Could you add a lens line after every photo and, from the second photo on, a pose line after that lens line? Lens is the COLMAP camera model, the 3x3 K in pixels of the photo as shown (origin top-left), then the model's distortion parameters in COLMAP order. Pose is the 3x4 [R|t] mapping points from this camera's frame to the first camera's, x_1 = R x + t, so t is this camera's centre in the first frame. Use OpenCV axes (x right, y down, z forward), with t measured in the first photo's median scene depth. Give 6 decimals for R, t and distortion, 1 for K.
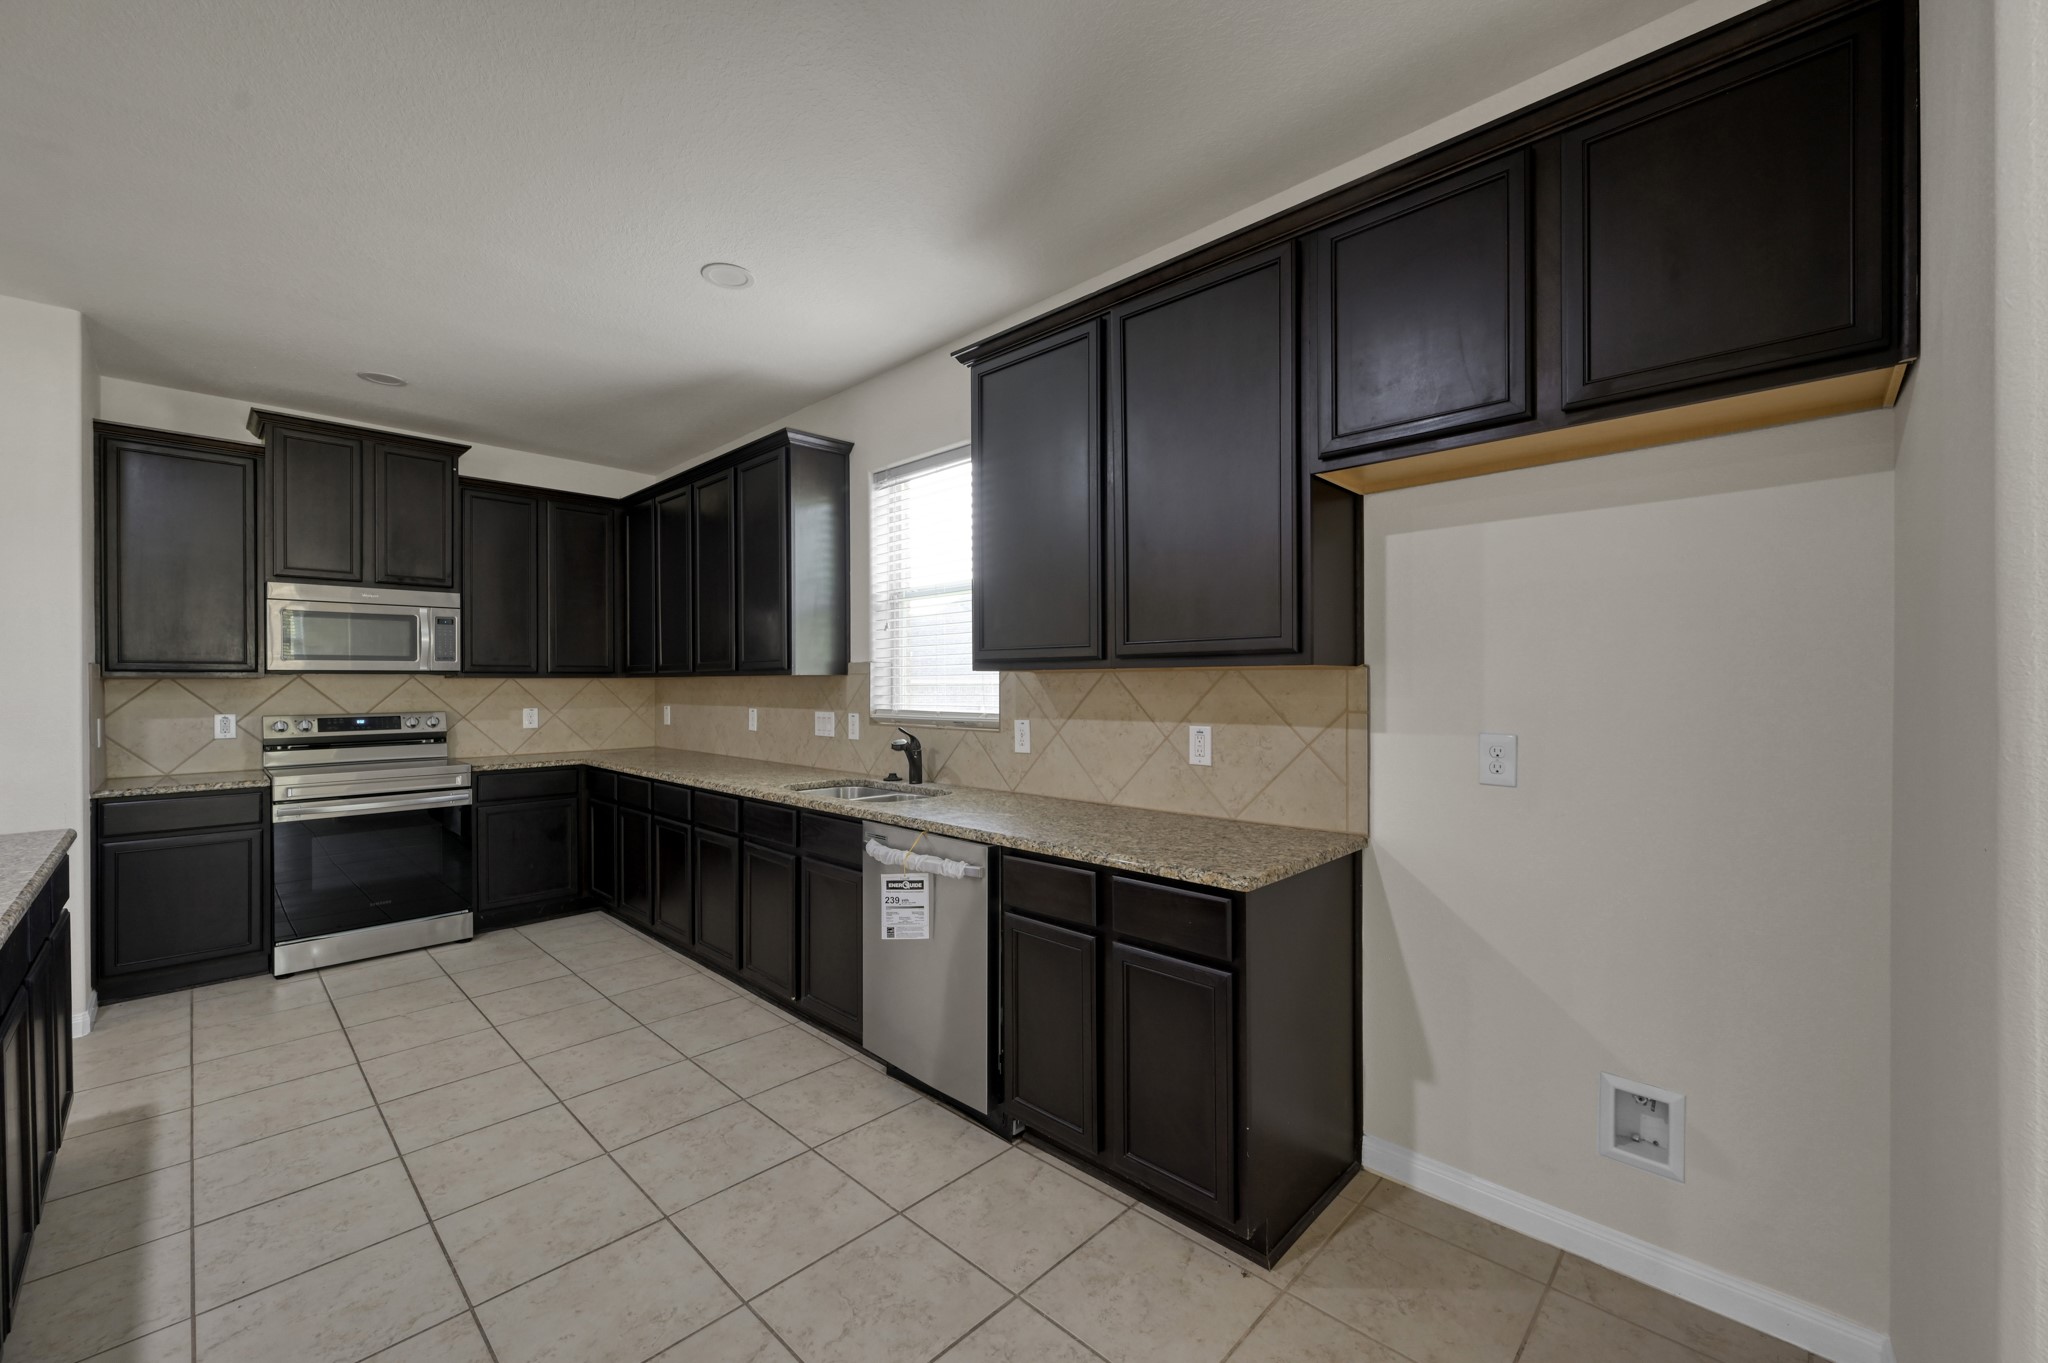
lens RADIAL K [[808.2, 0, 1024.0], [0, 808.2, 681.5], [0, 0, 1]] dist [-0.000426, 0.000063]
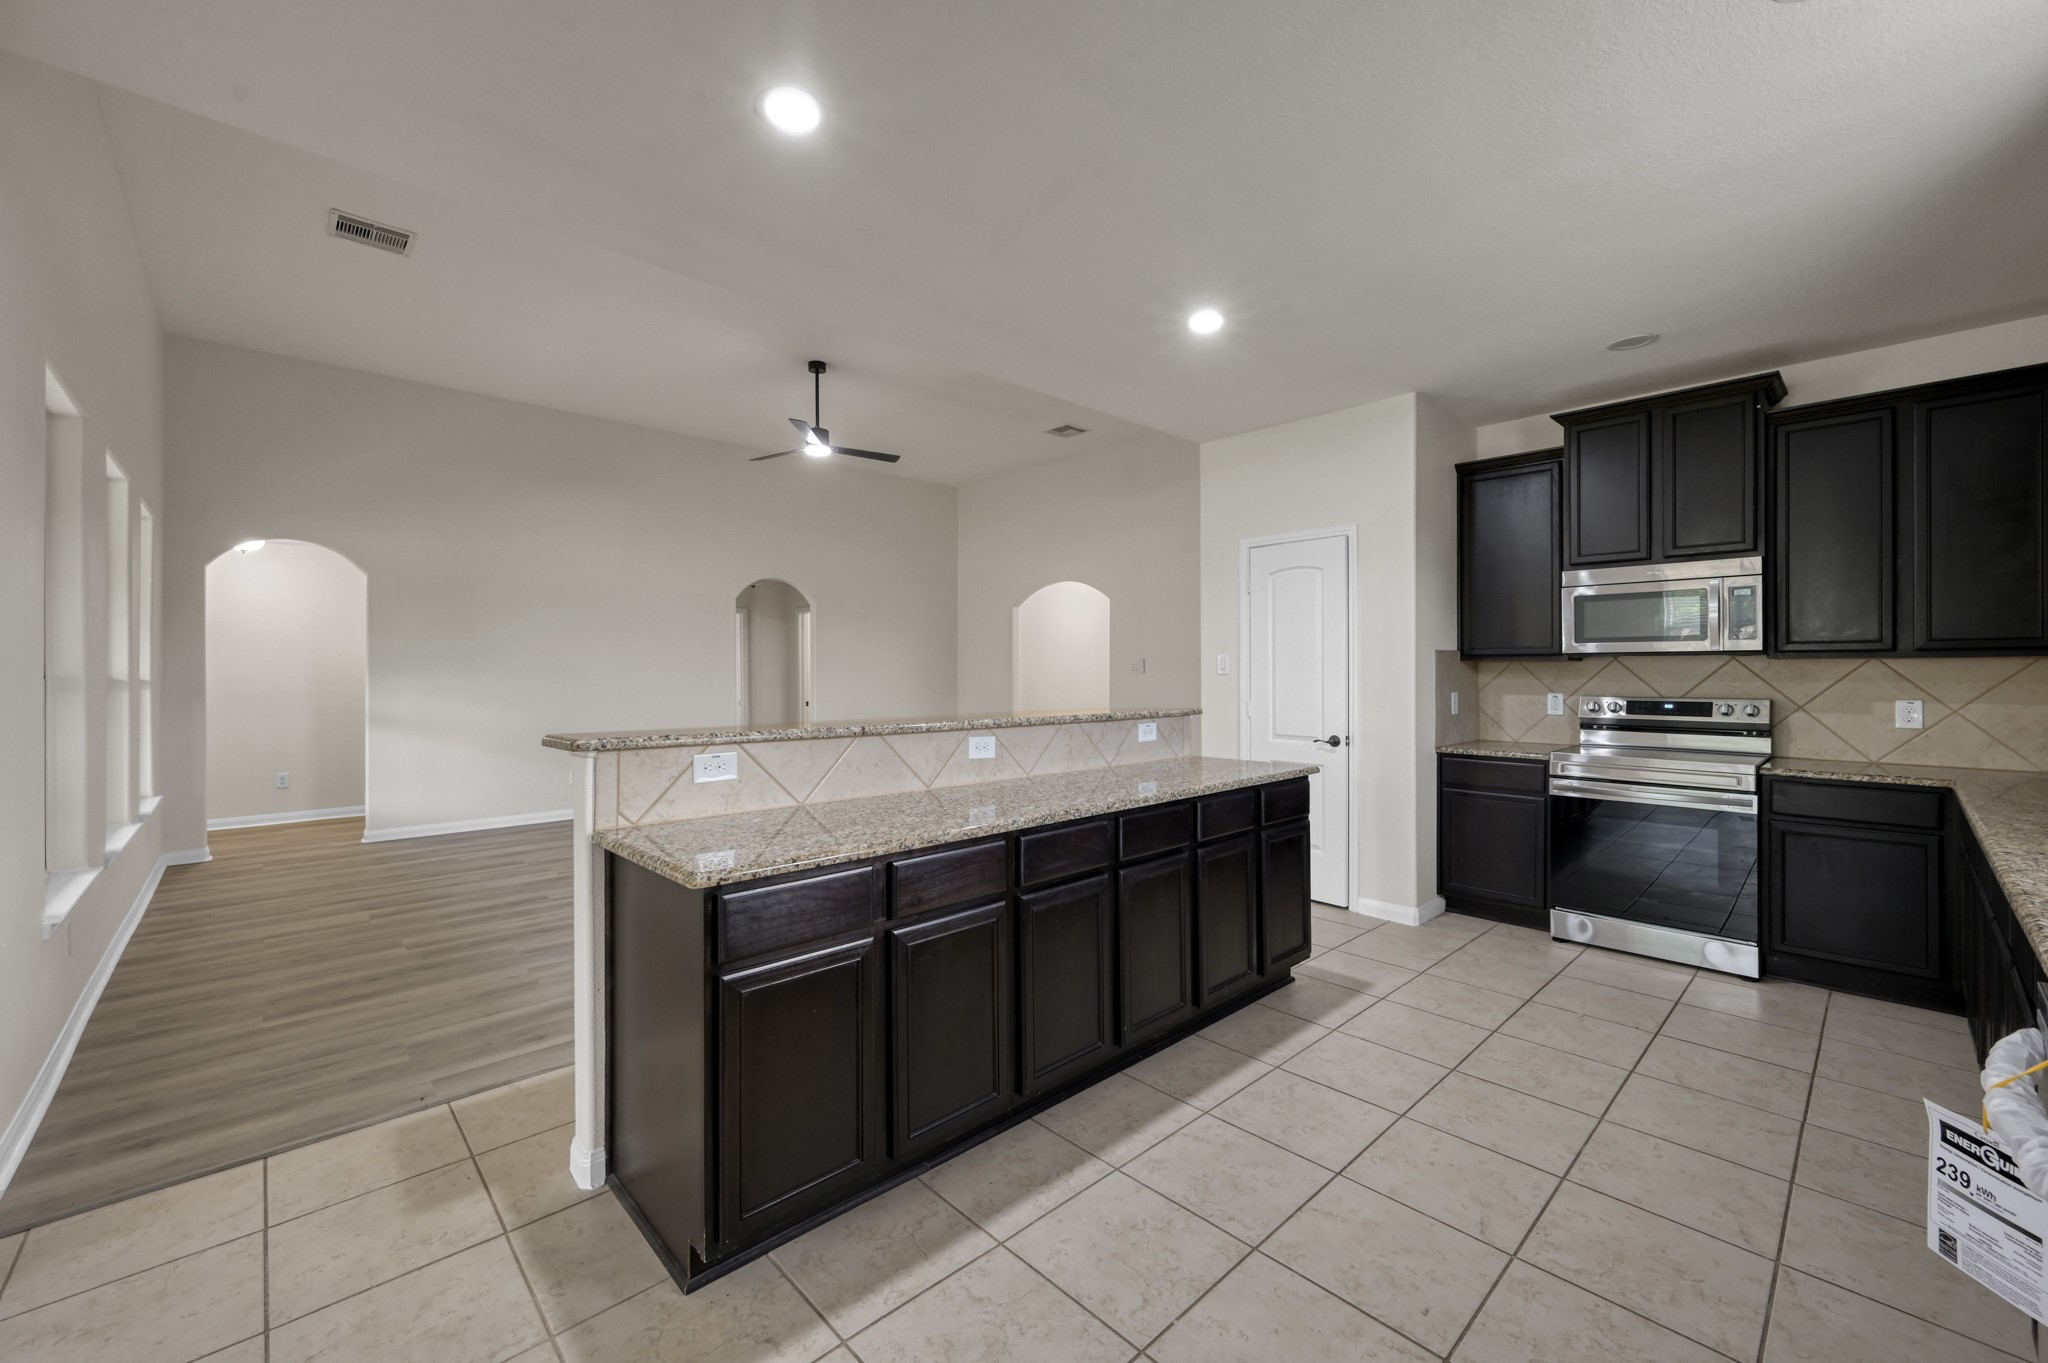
lens RADIAL K [[810.5, 0, 1026.3], [0, 810.5, 667.1], [0, 0, 1]] dist [-0.001929, -0.000182]
pose [[-0.046331, 0.001588, -0.998925, 0.191779], [0.002930, 0.999995, 0.001454, 0.000501], [0.998922, -0.002859, -0.046336, 0.356625]]
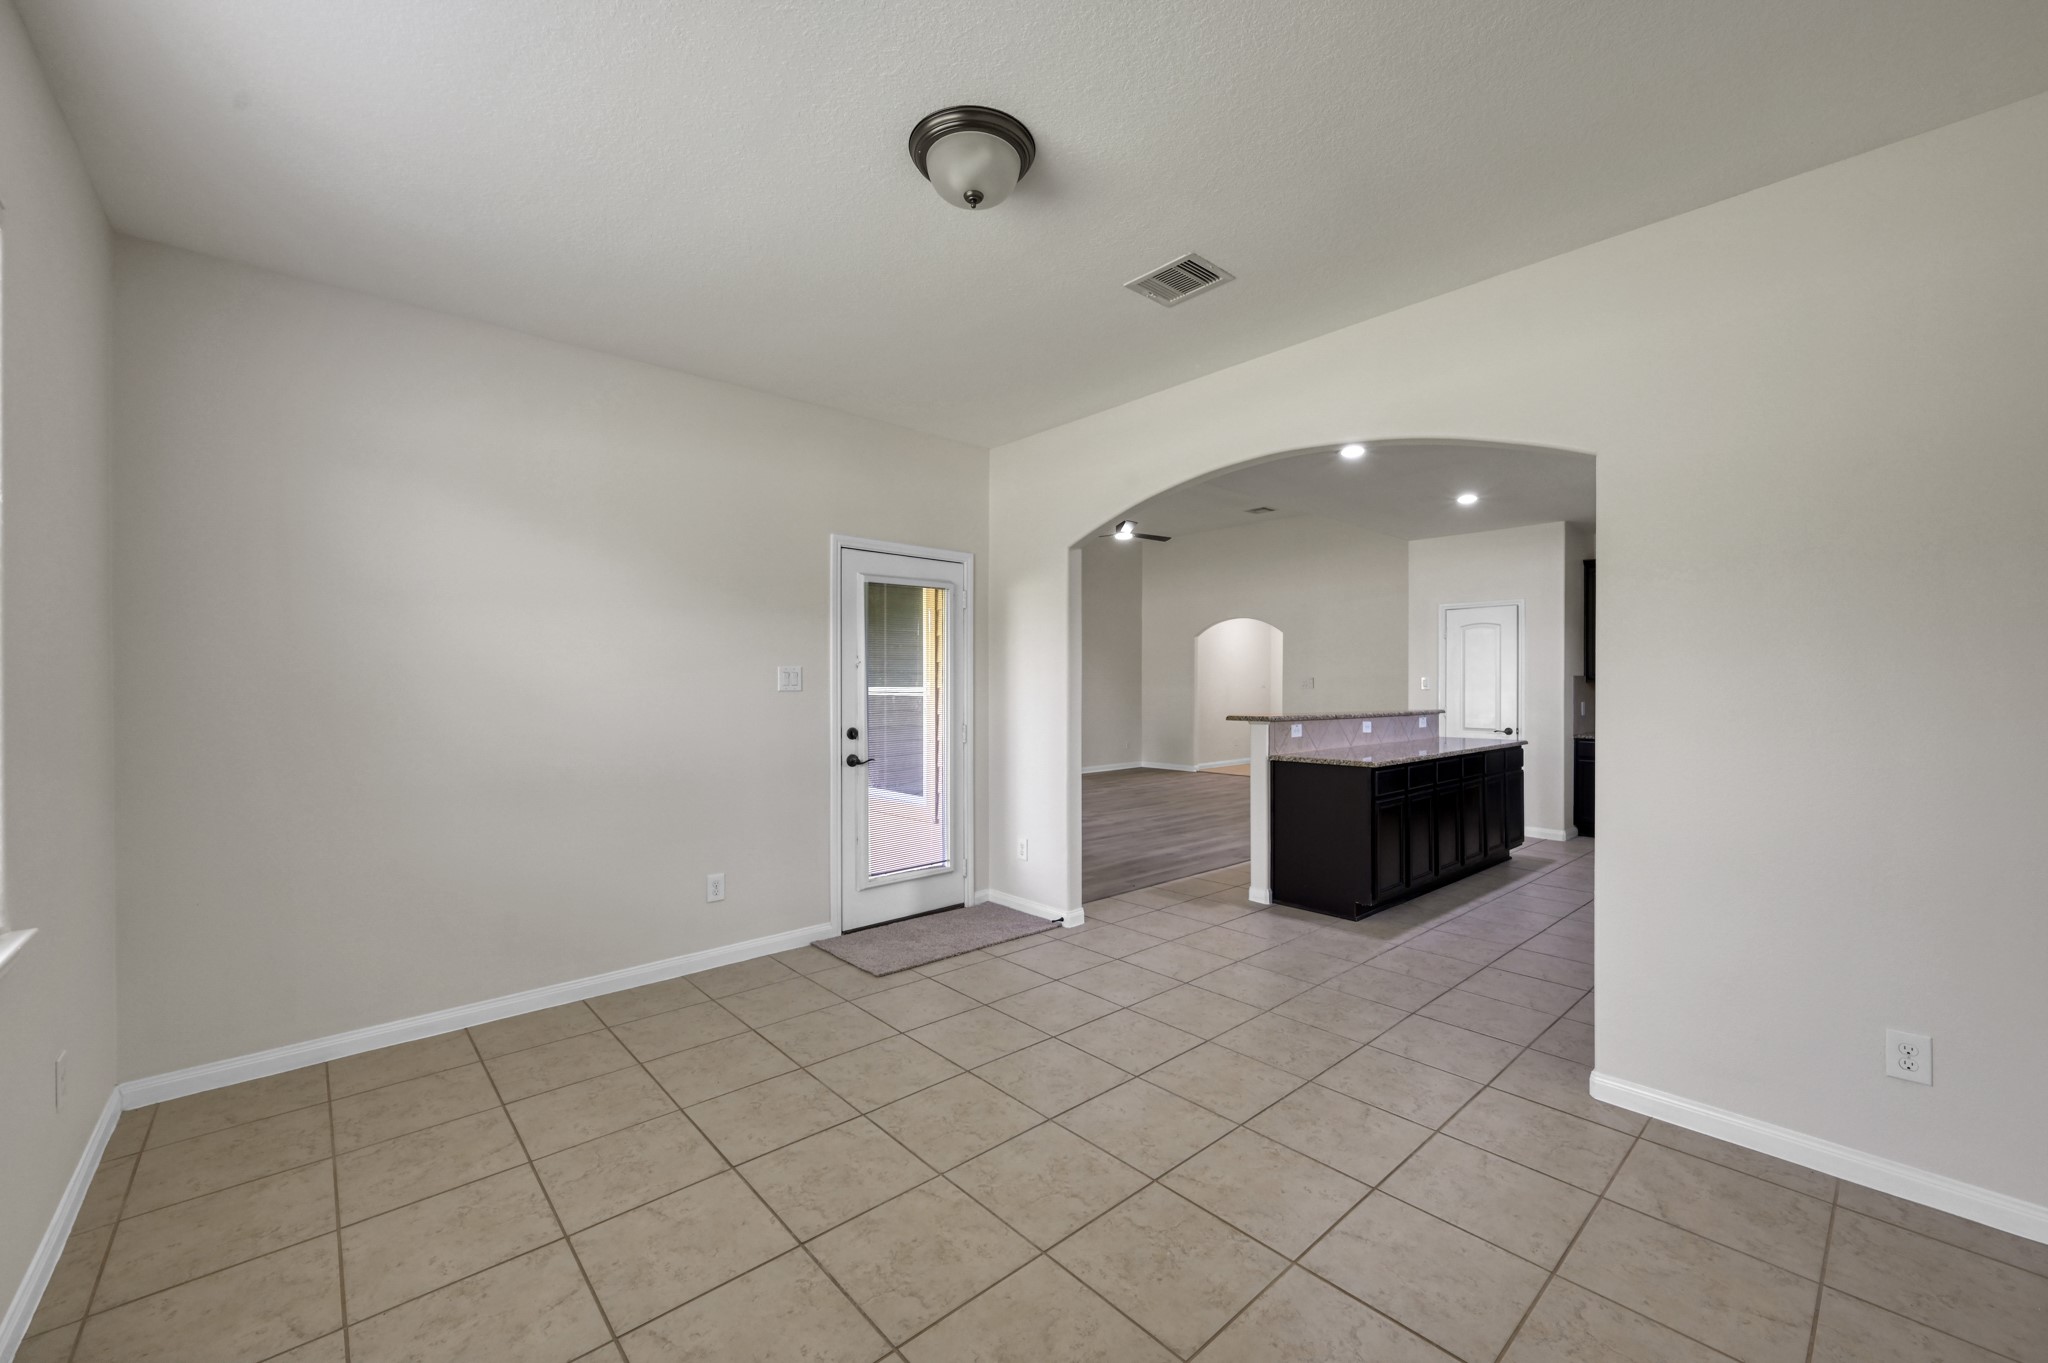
lens RADIAL K [[823.6, 0, 1054.9], [0, 823.6, 677.2], [0, 0, 1]] dist [0.018503, -0.000007]
pose [[-0.036206, -0.001602, -0.999343, 1.036812], [-0.002310, 0.999996, -0.001520, -0.011598], [0.999342, 0.002253, -0.036209, -0.287844]]
